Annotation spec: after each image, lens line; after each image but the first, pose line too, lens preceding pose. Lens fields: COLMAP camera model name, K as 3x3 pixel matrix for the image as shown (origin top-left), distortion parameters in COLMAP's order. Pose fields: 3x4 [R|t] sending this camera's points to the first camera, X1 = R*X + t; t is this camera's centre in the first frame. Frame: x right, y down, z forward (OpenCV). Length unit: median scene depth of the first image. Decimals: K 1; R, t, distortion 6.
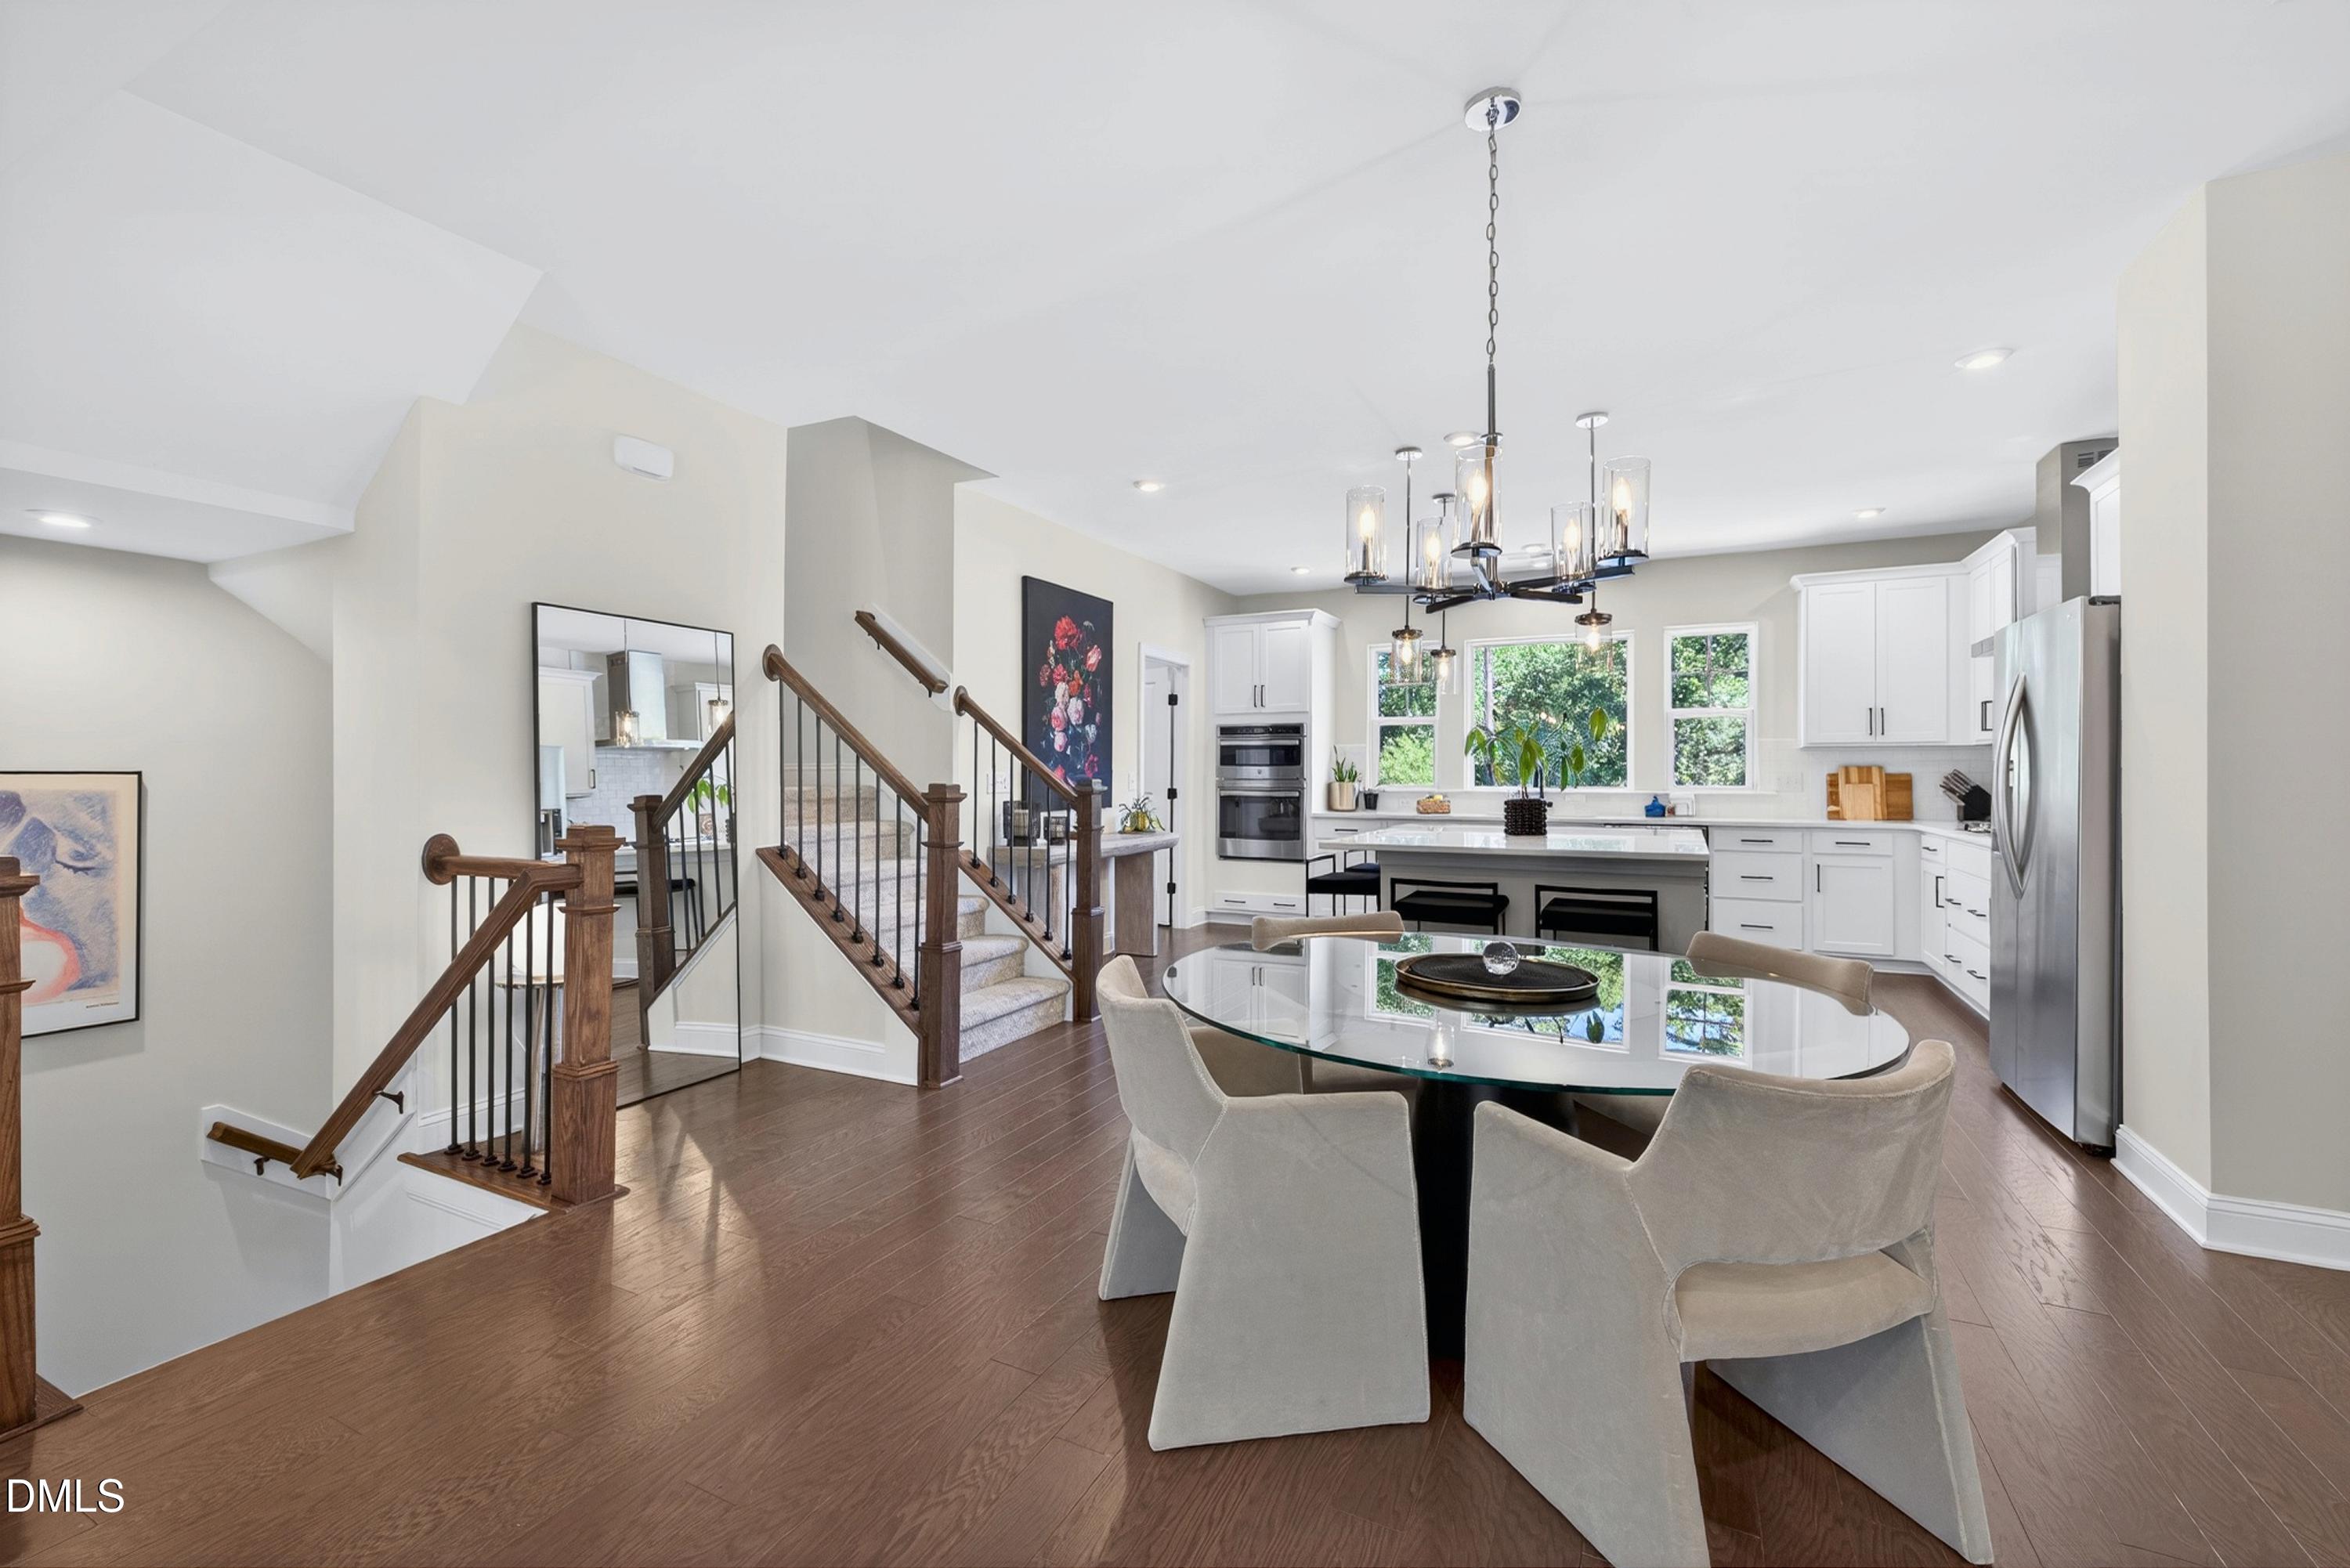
lens RADIAL K [[980.3, 0, 1166.0], [0, 980.3, 768.7], [0, 0, 1]] dist [0.002819, 0.000260]
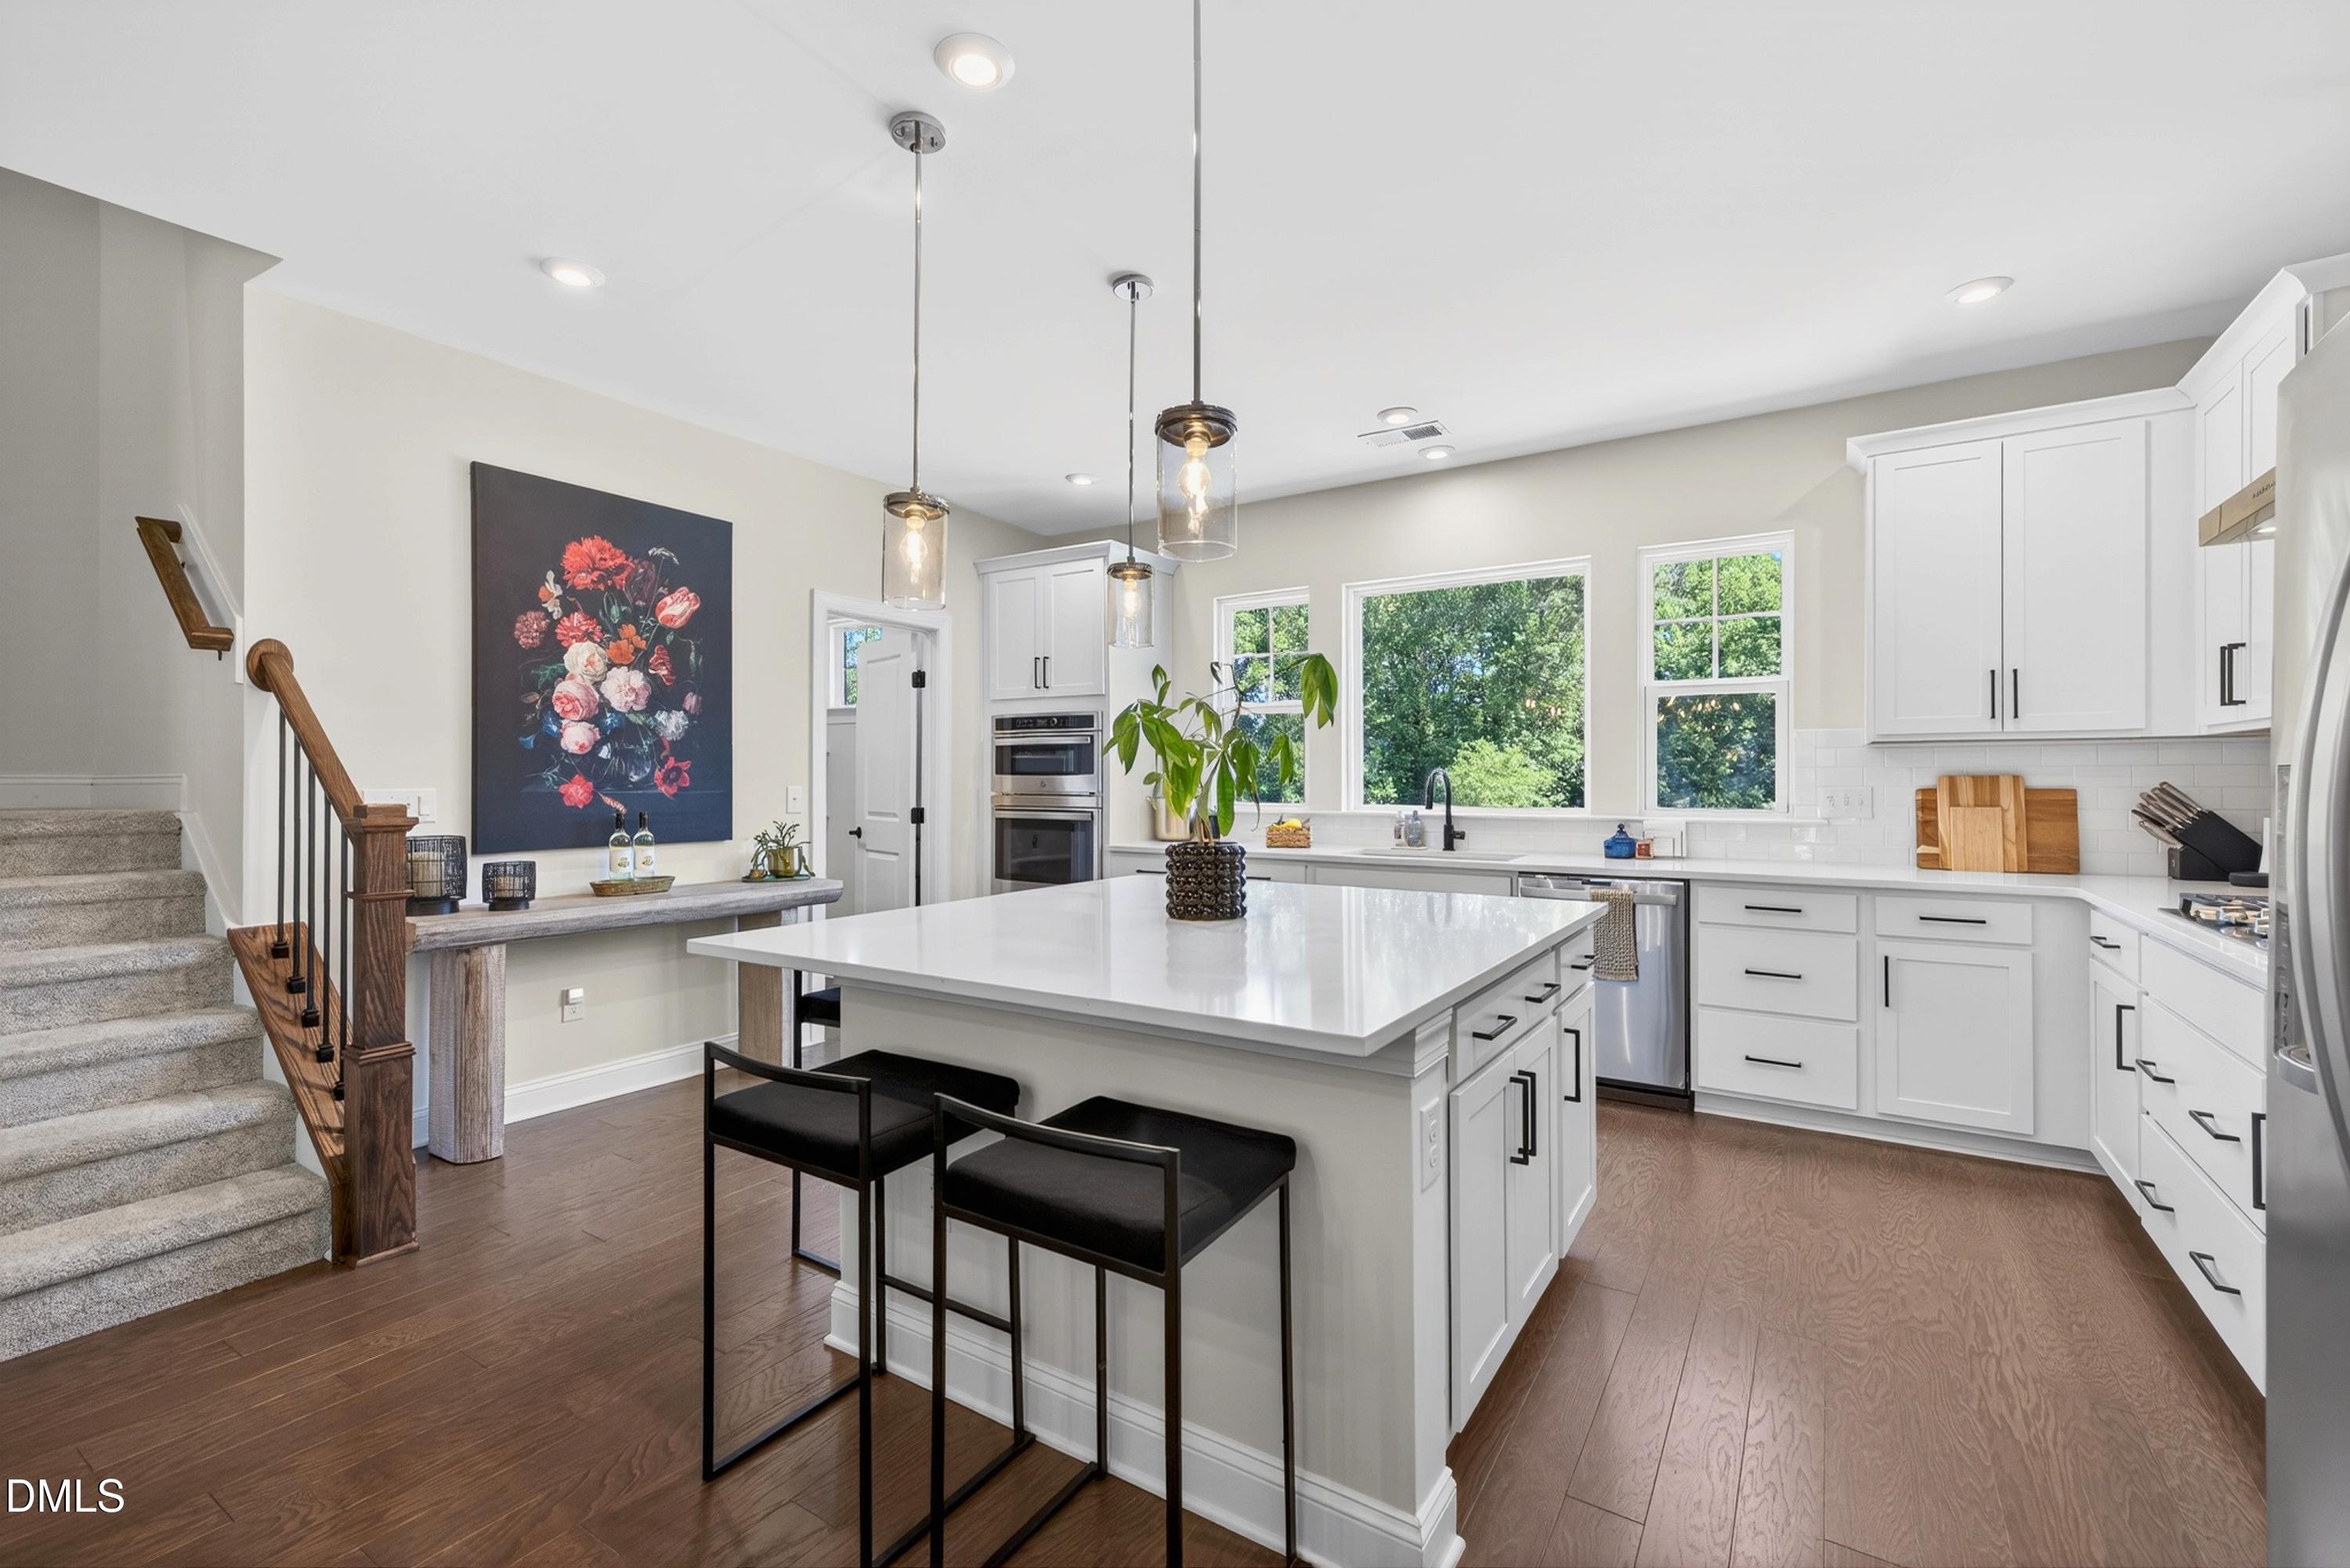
lens RADIAL K [[1005.5, 0, 1168.5], [0, 1005.5, 777.3], [0, 0, 1]] dist [0.005405, -0.000107]
pose [[0.994547, -0.000791, -0.104289, 0.307871], [0.001011, 0.999997, 0.002054, -0.003206], [0.104287, -0.002148, 0.994545, 0.378538]]
